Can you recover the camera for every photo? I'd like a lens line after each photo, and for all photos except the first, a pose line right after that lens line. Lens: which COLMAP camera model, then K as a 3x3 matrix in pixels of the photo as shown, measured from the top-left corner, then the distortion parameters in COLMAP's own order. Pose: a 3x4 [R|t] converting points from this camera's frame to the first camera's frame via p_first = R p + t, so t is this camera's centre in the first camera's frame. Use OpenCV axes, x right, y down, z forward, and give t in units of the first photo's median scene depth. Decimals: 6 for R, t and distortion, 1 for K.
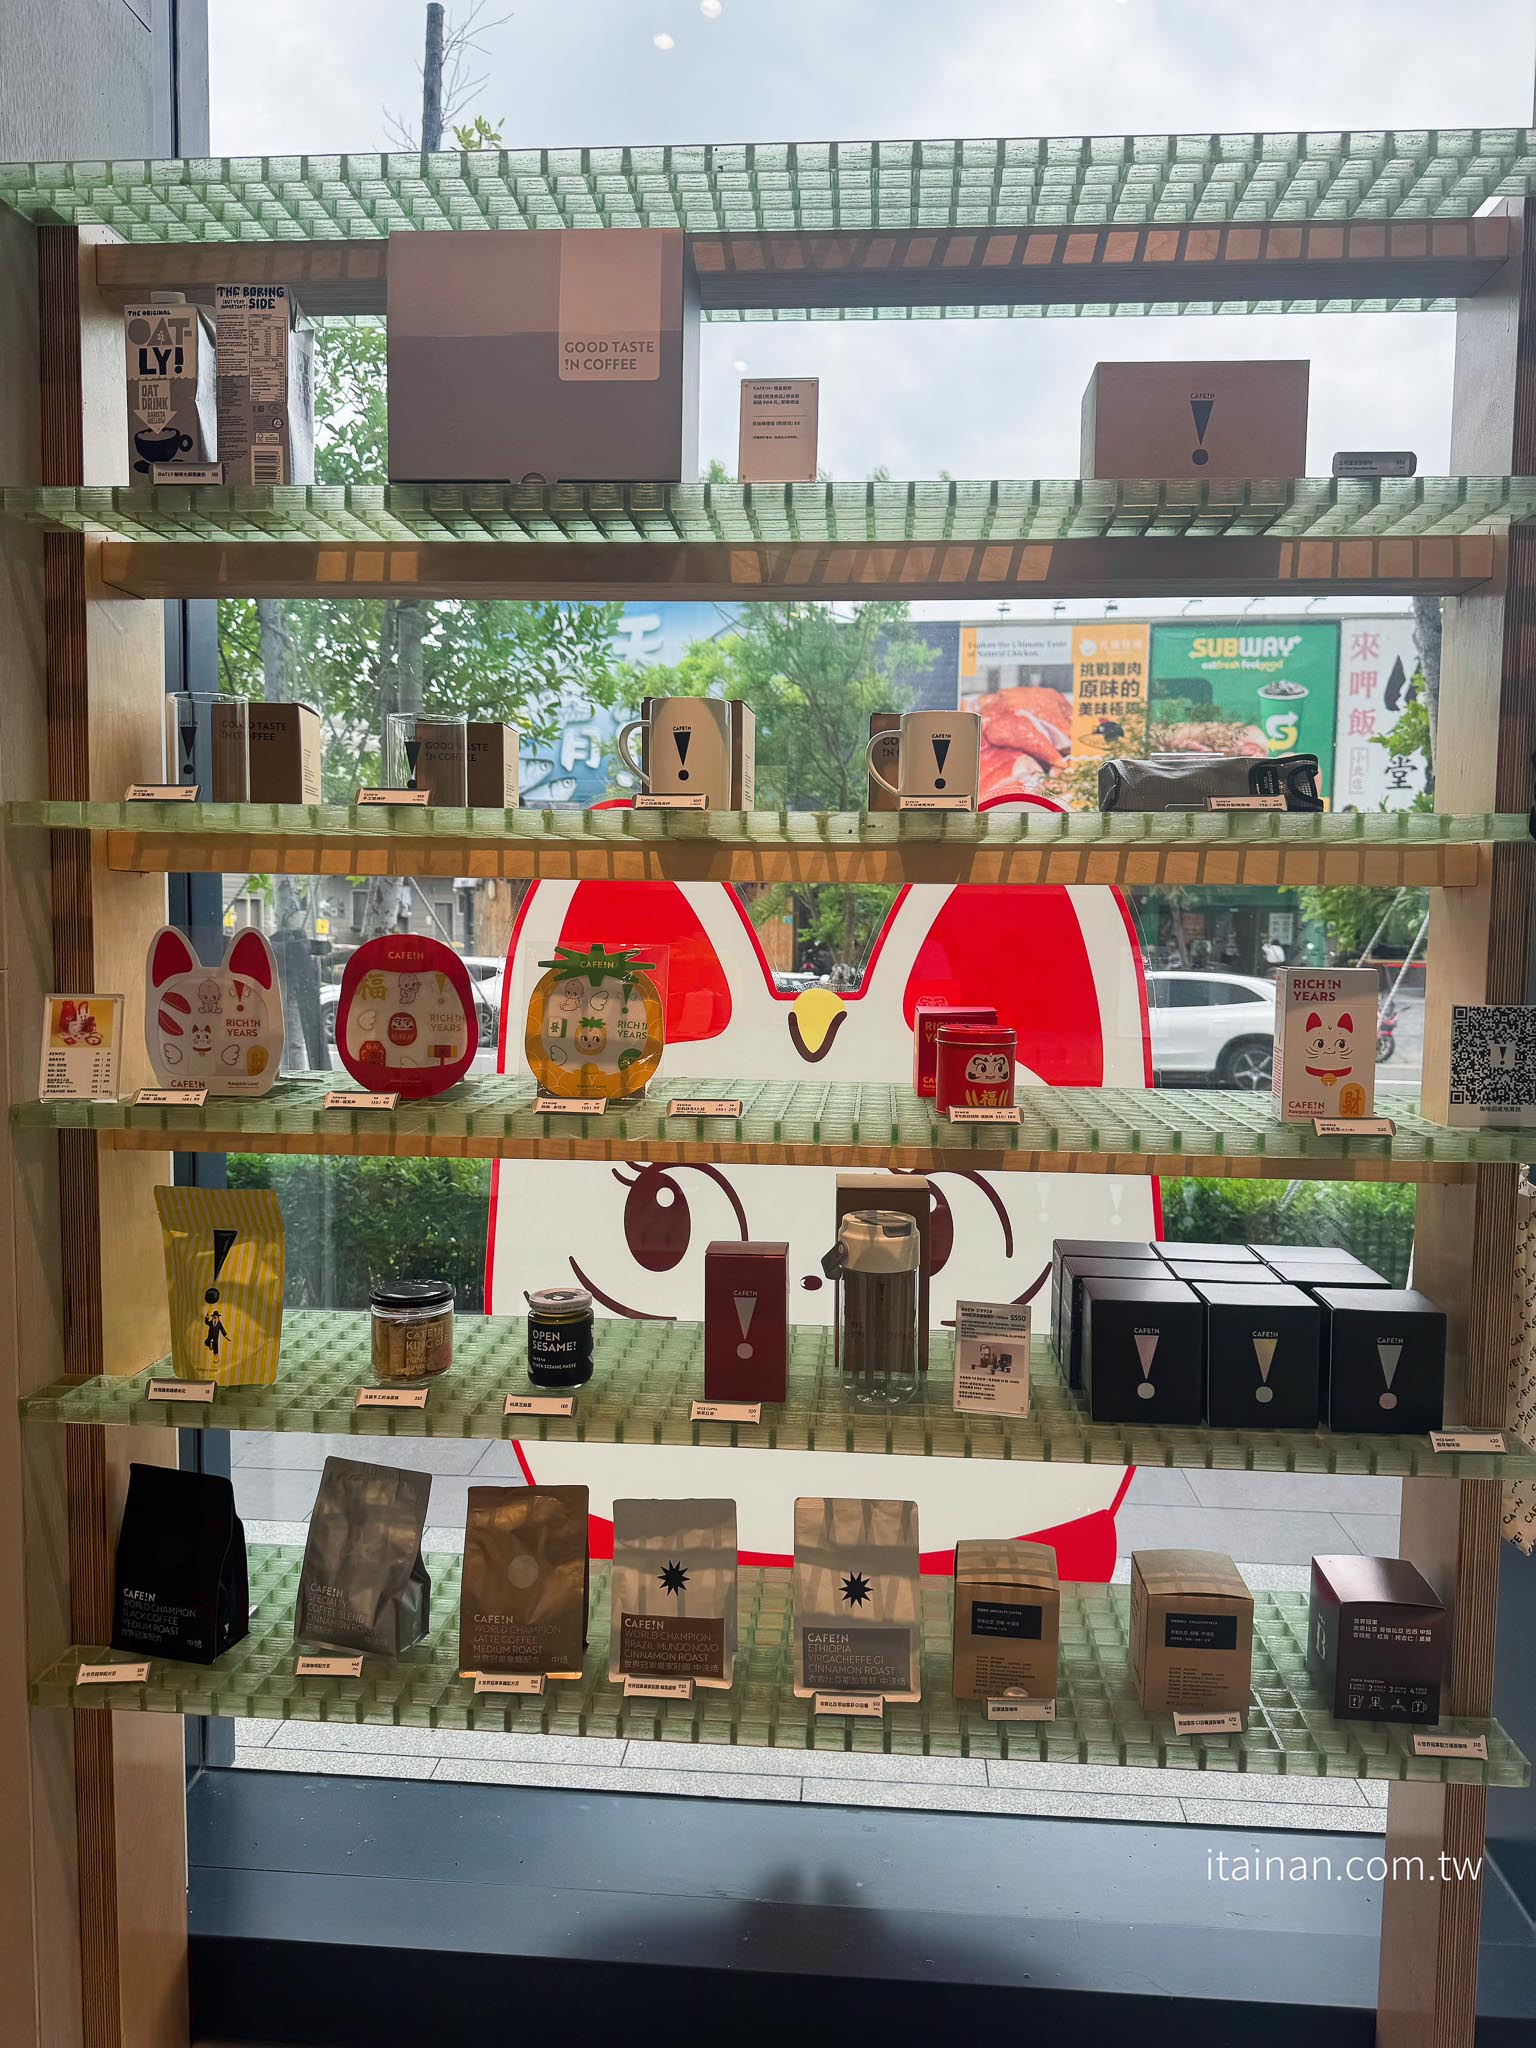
lens RADIAL K [[1491.9, 0, 768.0], [0, 1491.9, 1024.0], [0, 0, 1]] dist [0.029260, -0.005327]
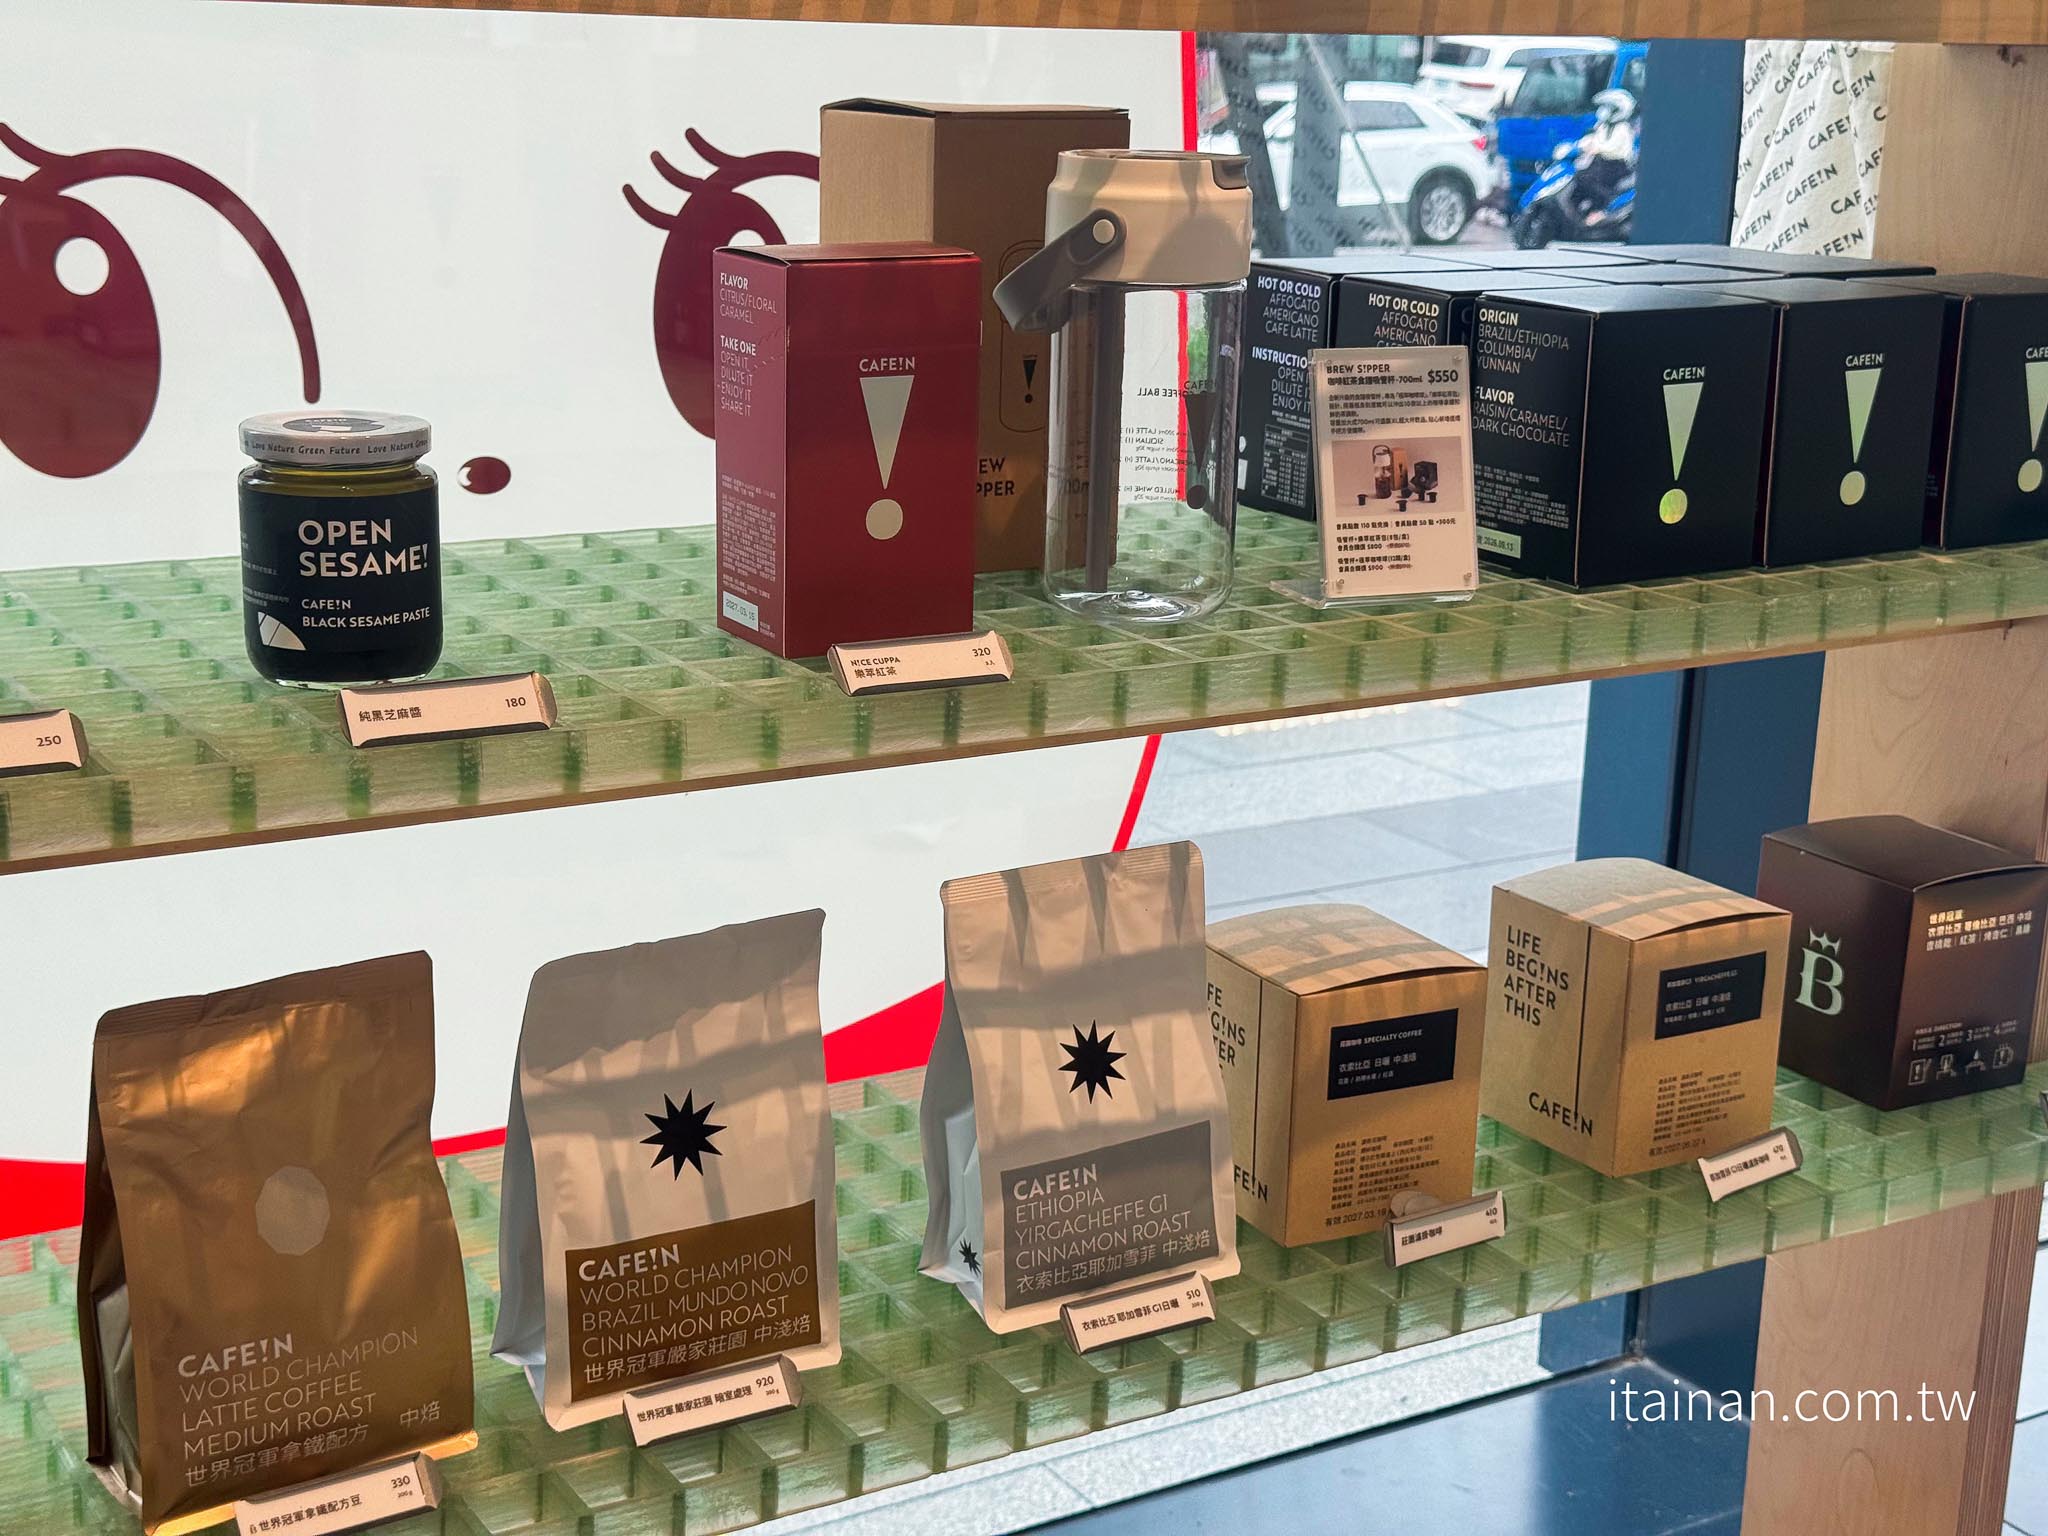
lens RADIAL K [[2879.6, 0, 1024.0], [0, 2879.6, 768.0], [0, 0, 1]] dist [0.295615, -0.735741]
pose [[0.810051, -0.136213, 0.570318, -0.412196], [0.027025, 0.980283, 0.195743, 0.135117], [-0.585736, -0.143149, 0.797760, 0.370480]]
